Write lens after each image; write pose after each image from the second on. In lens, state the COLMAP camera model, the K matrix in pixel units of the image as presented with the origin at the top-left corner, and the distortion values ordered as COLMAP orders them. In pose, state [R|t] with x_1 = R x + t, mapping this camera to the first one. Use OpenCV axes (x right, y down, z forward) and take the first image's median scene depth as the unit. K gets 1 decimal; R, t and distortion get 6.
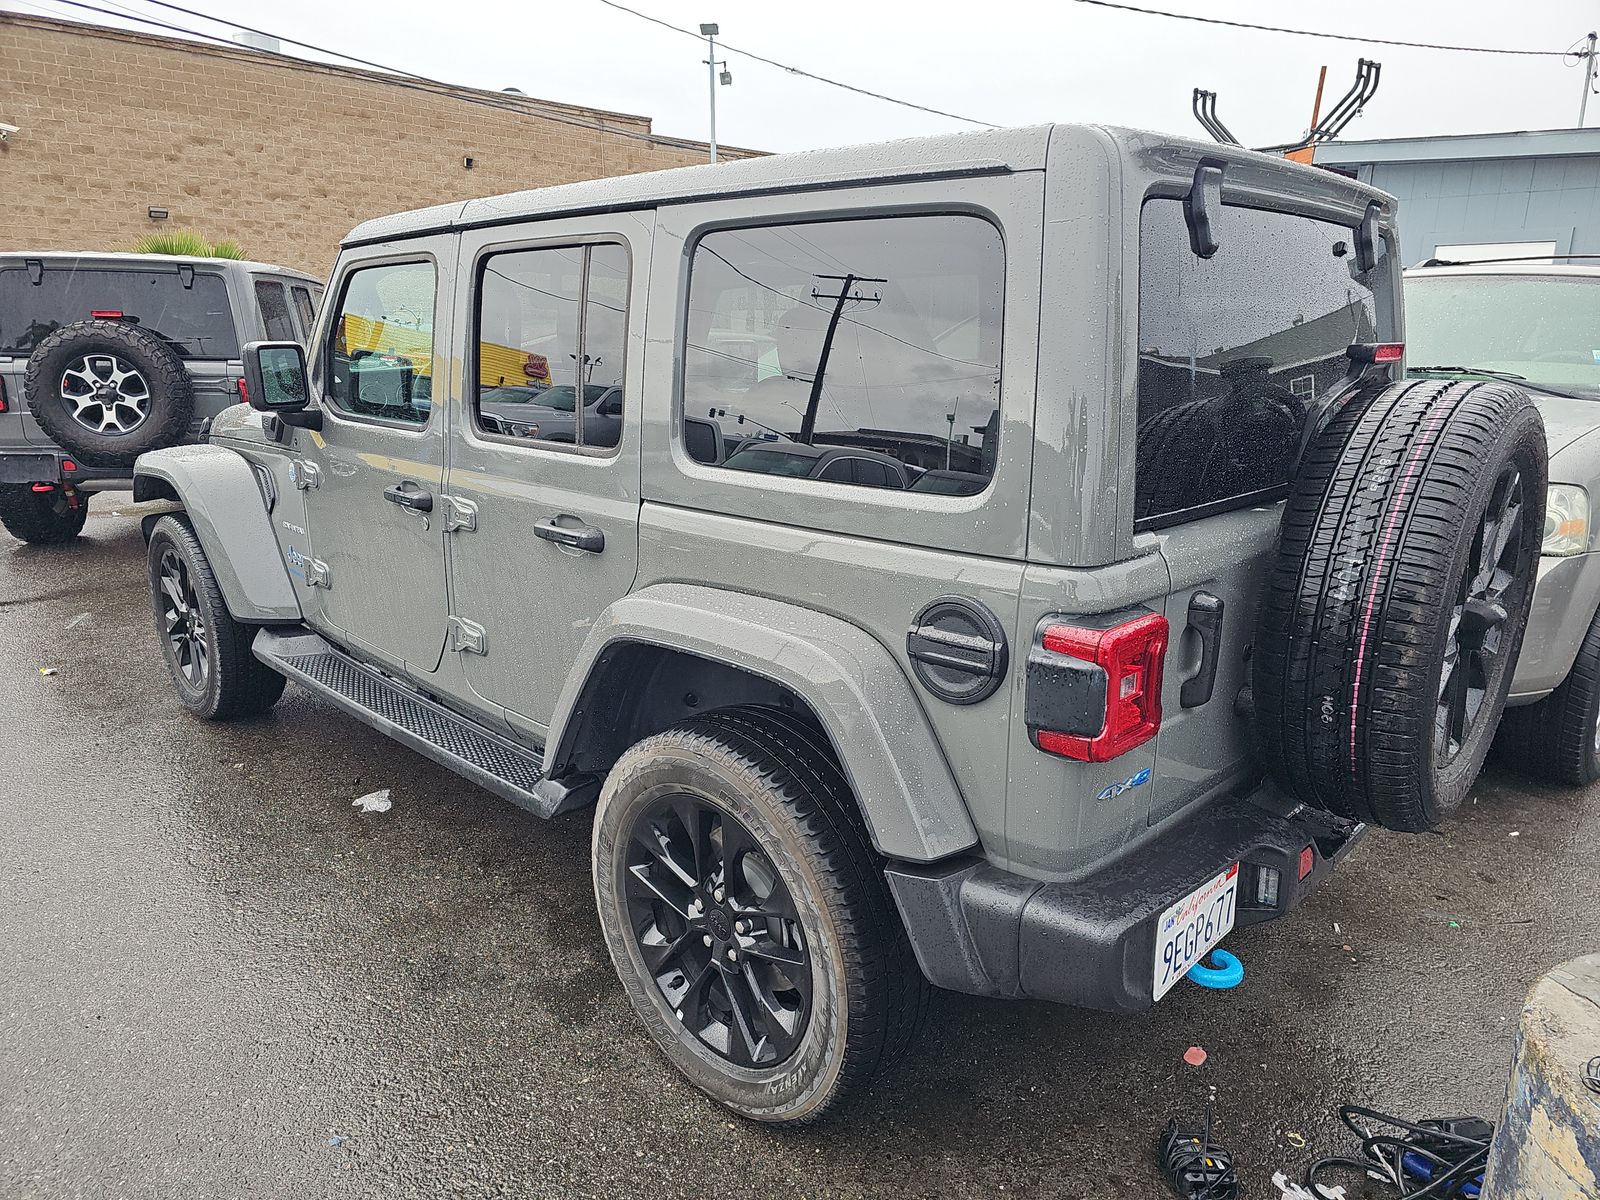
lens RADIAL K [[1085.4, 0, 799.0], [0, 1085.4, 614.3], [0, 0, 1]] dist [0.047870, -0.036935]
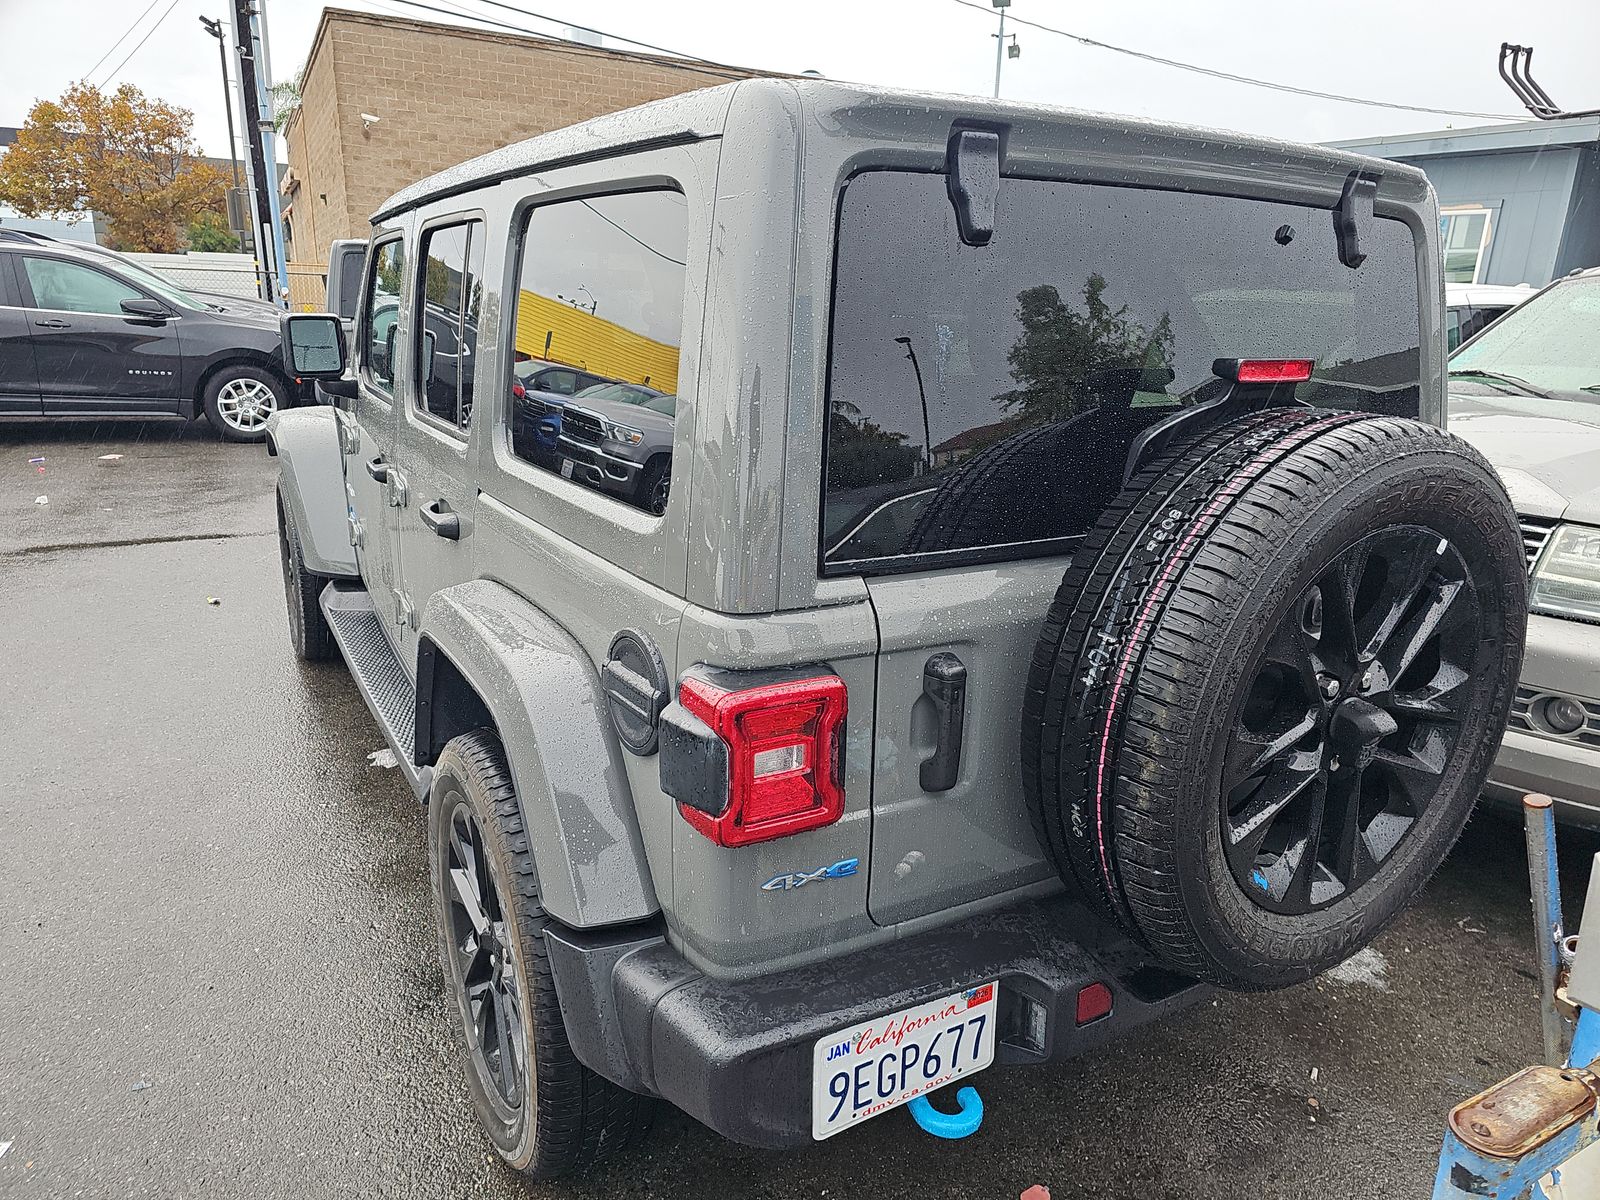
lens RADIAL K [[1083.2, 0, 802.7], [0, 1083.2, 604.7], [0, 0, 1]] dist [0.034437, -0.025127]
pose [[0.961271, 0.096889, -0.258012, 0.471386], [-0.094106, 0.995293, 0.023146, -0.066478], [0.259040, 0.002030, 0.965864, 0.189706]]
